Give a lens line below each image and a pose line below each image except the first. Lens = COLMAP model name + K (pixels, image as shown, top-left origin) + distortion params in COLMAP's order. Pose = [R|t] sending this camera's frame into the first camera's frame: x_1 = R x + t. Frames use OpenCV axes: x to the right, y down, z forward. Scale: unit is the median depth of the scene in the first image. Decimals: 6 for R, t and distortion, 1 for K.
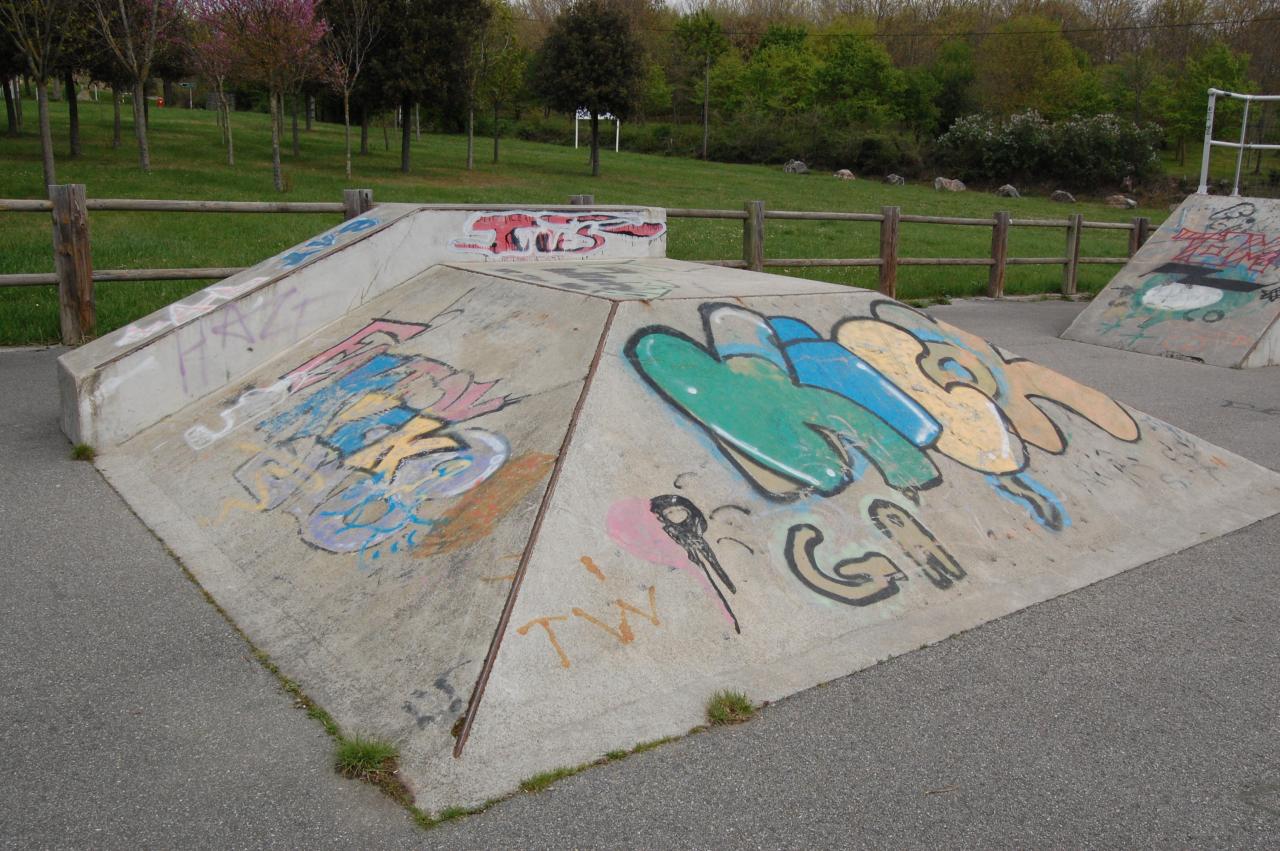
lens RADIAL K [[1115.1, 0, 648.2], [0, 1115.1, 430.4], [0, 0, 1]] dist [-0.076224, 0.005478]
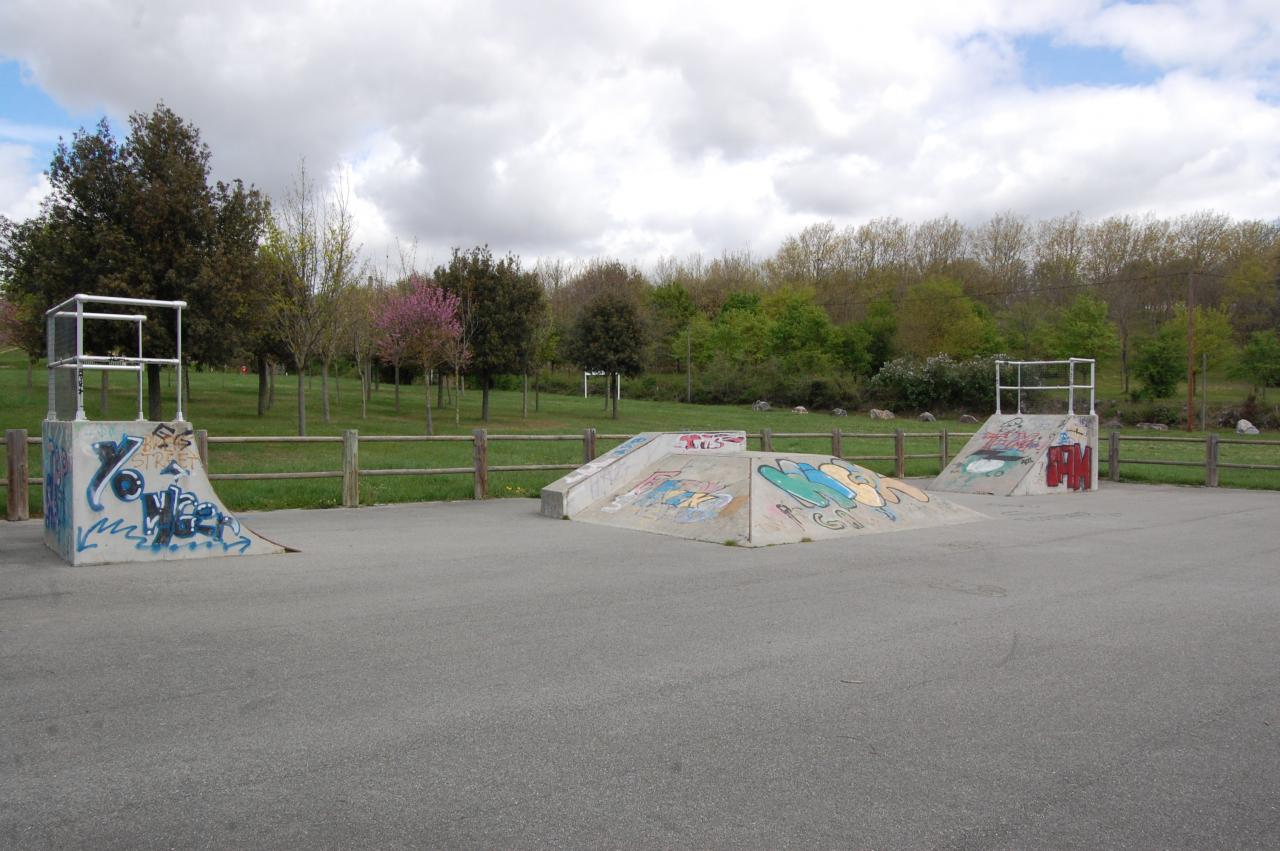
lens RADIAL K [[1115.1, 0, 635.7], [0, 1115.1, 426.1], [0, 0, 1]] dist [-0.076224, 0.005478]
pose [[0.998818, -0.037225, 0.031252, -0.188917], [0.043066, 0.975883, -0.214002, 0.192312], [-0.022532, 0.215095, 0.976333, -0.880588]]
